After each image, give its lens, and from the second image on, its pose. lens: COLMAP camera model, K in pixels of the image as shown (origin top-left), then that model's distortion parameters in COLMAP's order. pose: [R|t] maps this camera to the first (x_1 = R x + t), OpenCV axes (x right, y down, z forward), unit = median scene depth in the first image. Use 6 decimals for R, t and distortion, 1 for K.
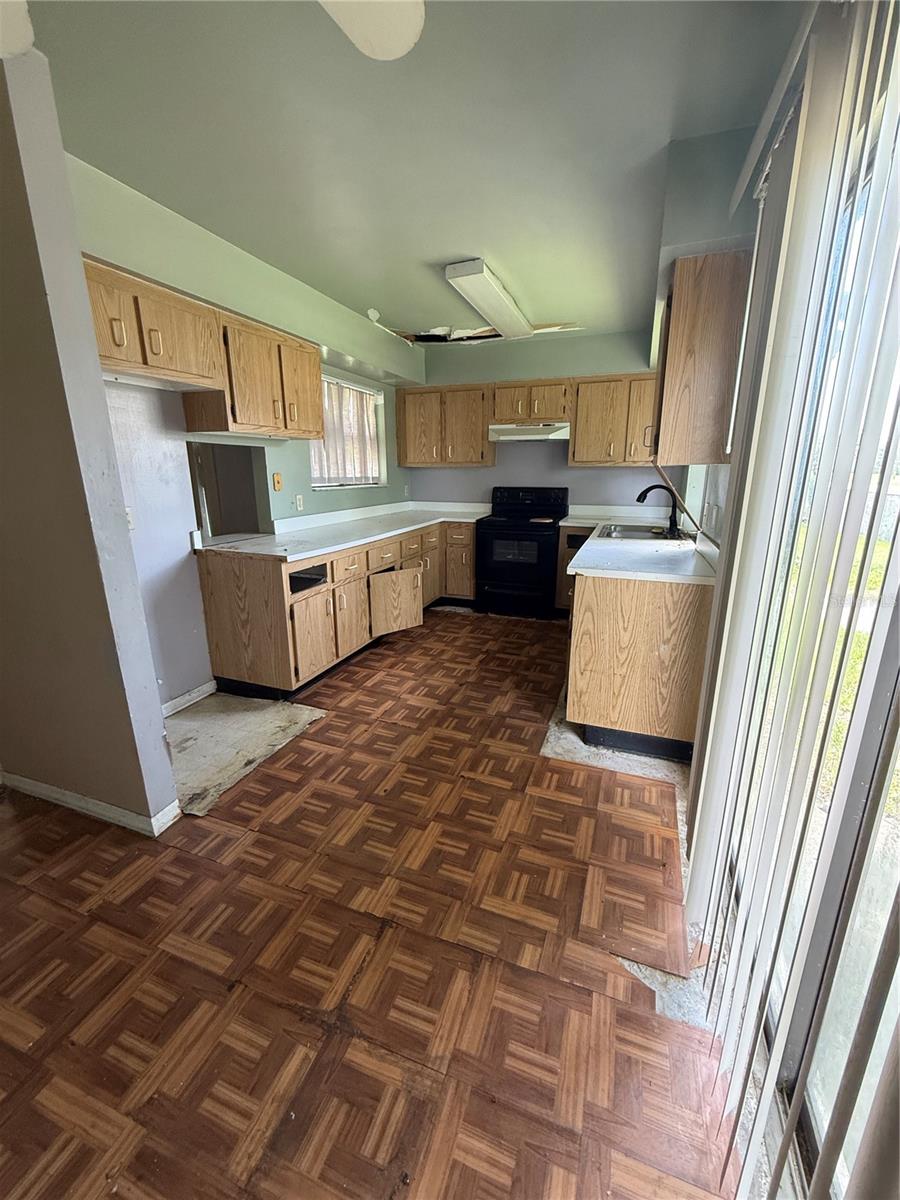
lens RADIAL K [[482.1, 0, 453.8], [0, 482.1, 596.4], [0, 0, 1]] dist [0.002505, -0.000020]
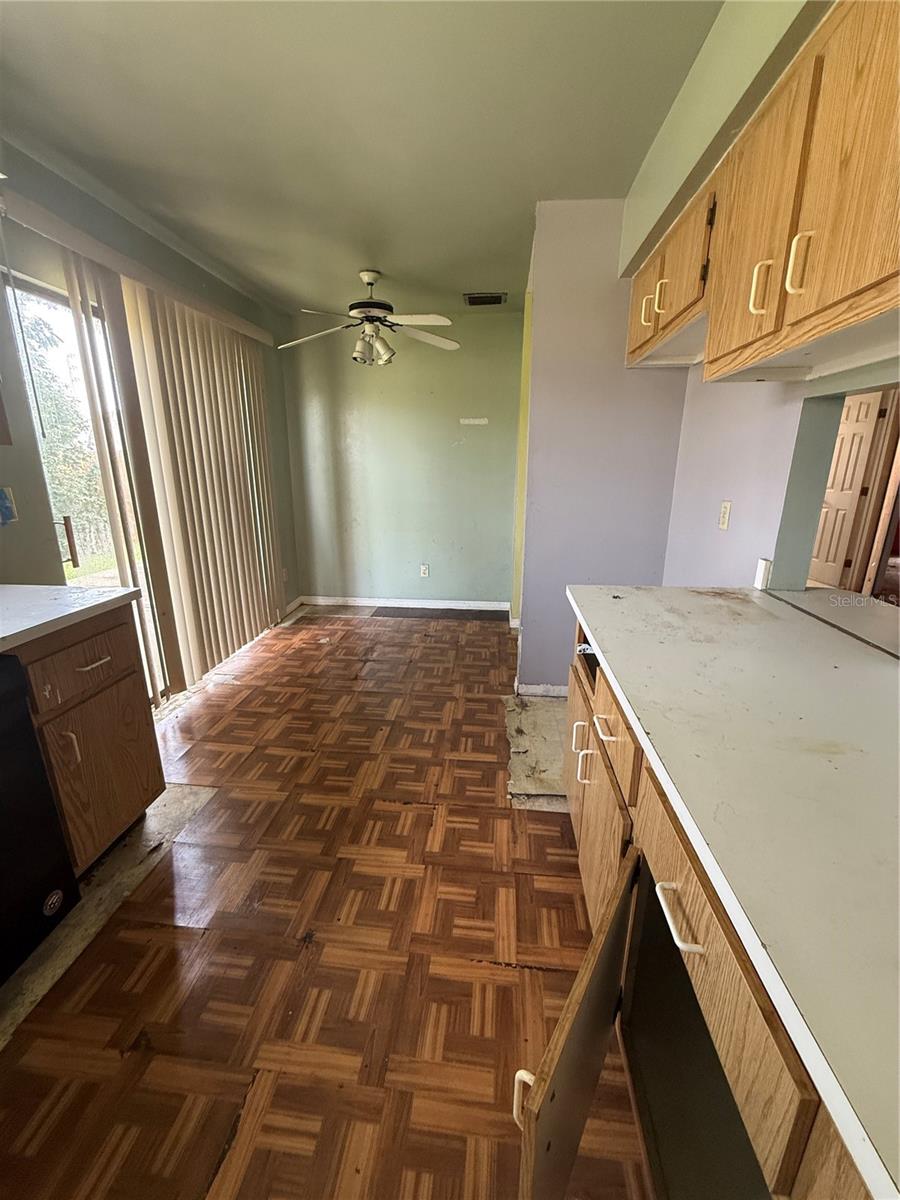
lens RADIAL K [[482.1, 0, 447.1], [0, 482.1, 597.1], [0, 0, 1]] dist [0.002505, -0.000020]
pose [[-0.967532, 0.066405, -0.243870, -0.028758], [-0.067711, 0.861501, 0.503221, -0.434543], [0.243511, 0.503395, -0.829033, 1.691273]]
